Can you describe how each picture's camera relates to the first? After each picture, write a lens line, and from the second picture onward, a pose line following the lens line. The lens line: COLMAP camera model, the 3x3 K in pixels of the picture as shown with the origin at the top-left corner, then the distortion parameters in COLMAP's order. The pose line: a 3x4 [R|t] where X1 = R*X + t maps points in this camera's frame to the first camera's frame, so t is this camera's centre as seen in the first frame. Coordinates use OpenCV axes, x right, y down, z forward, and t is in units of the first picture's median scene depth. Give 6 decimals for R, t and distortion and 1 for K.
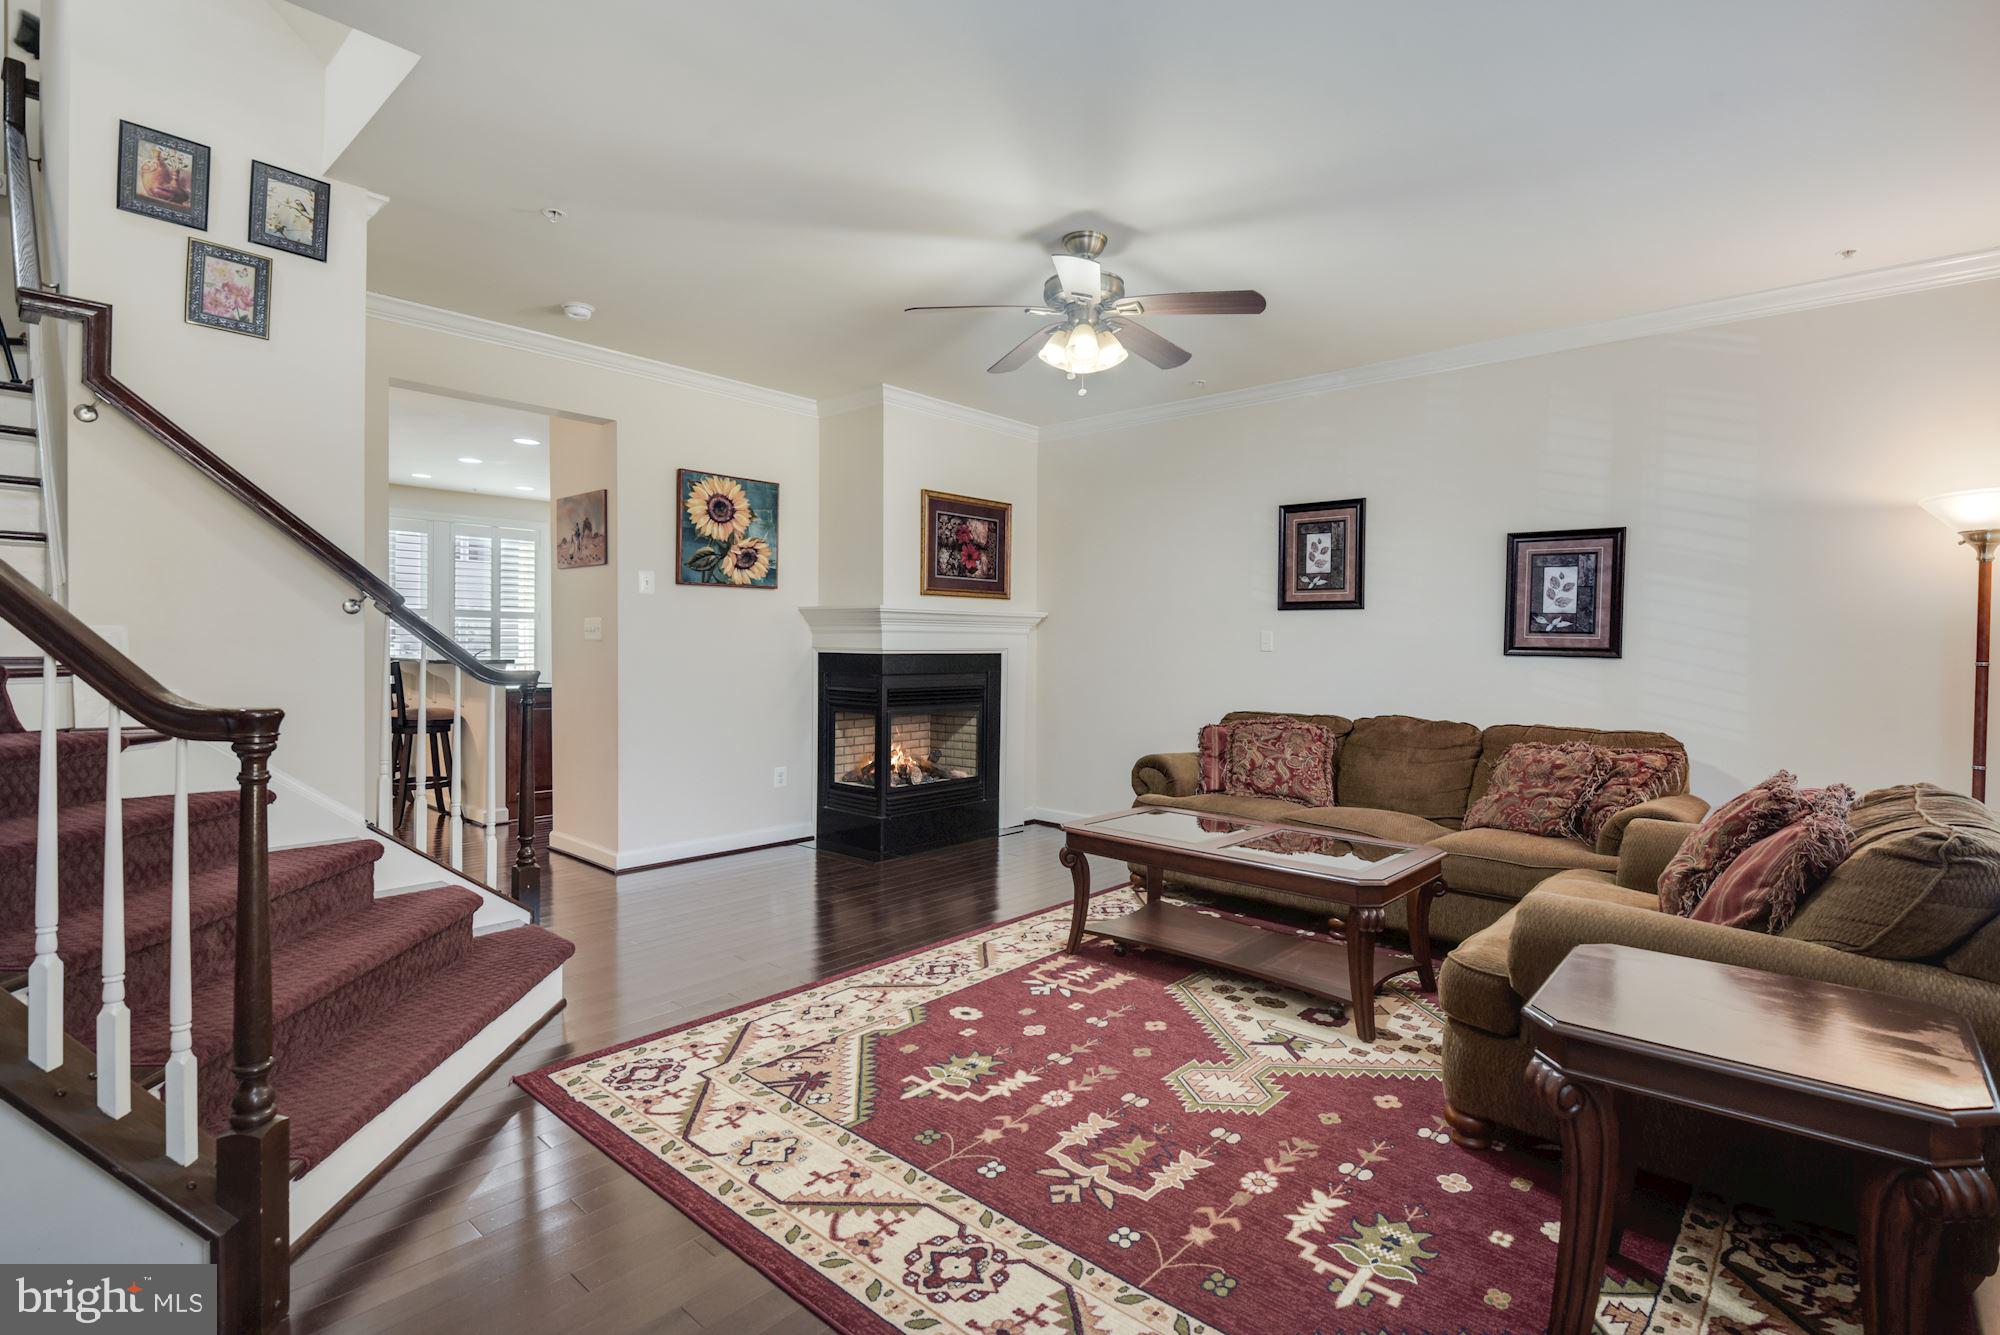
lens RADIAL K [[940.9, 0, 994.3], [0, 940.9, 641.8], [0, 0, 1]] dist [0.025370, -0.020566]
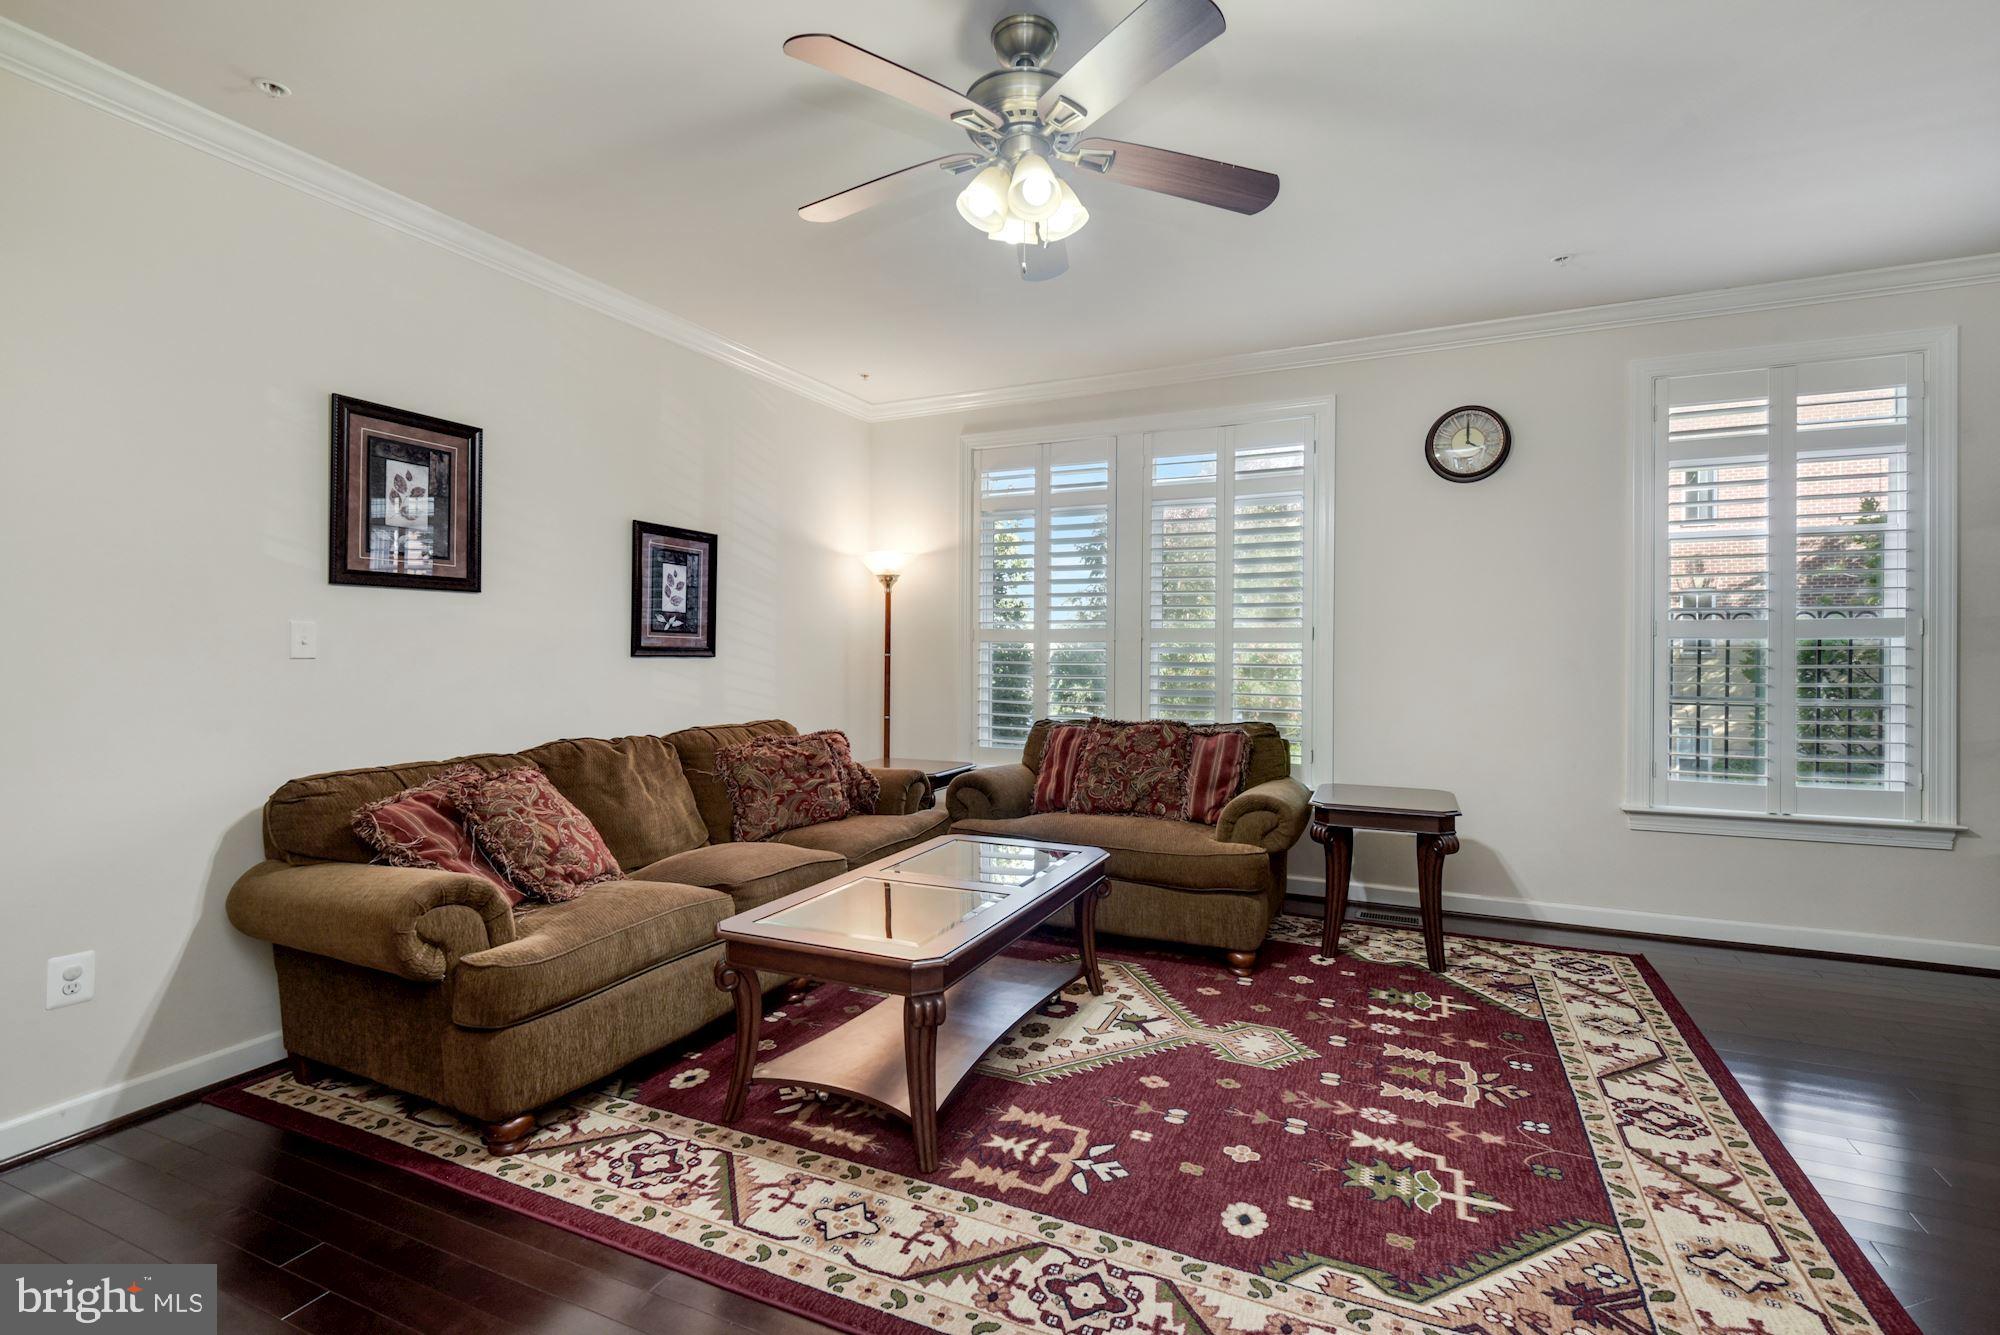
lens RADIAL K [[940.9, 0, 994.3], [0, 940.9, 641.8], [0, 0, 1]] dist [0.025370, -0.020566]
pose [[-0.326329, -0.002181, 0.945254, -0.658861], [-0.002925, 0.999995, 0.001298, -0.002715], [-0.945252, -0.002341, -0.326333, 1.543589]]
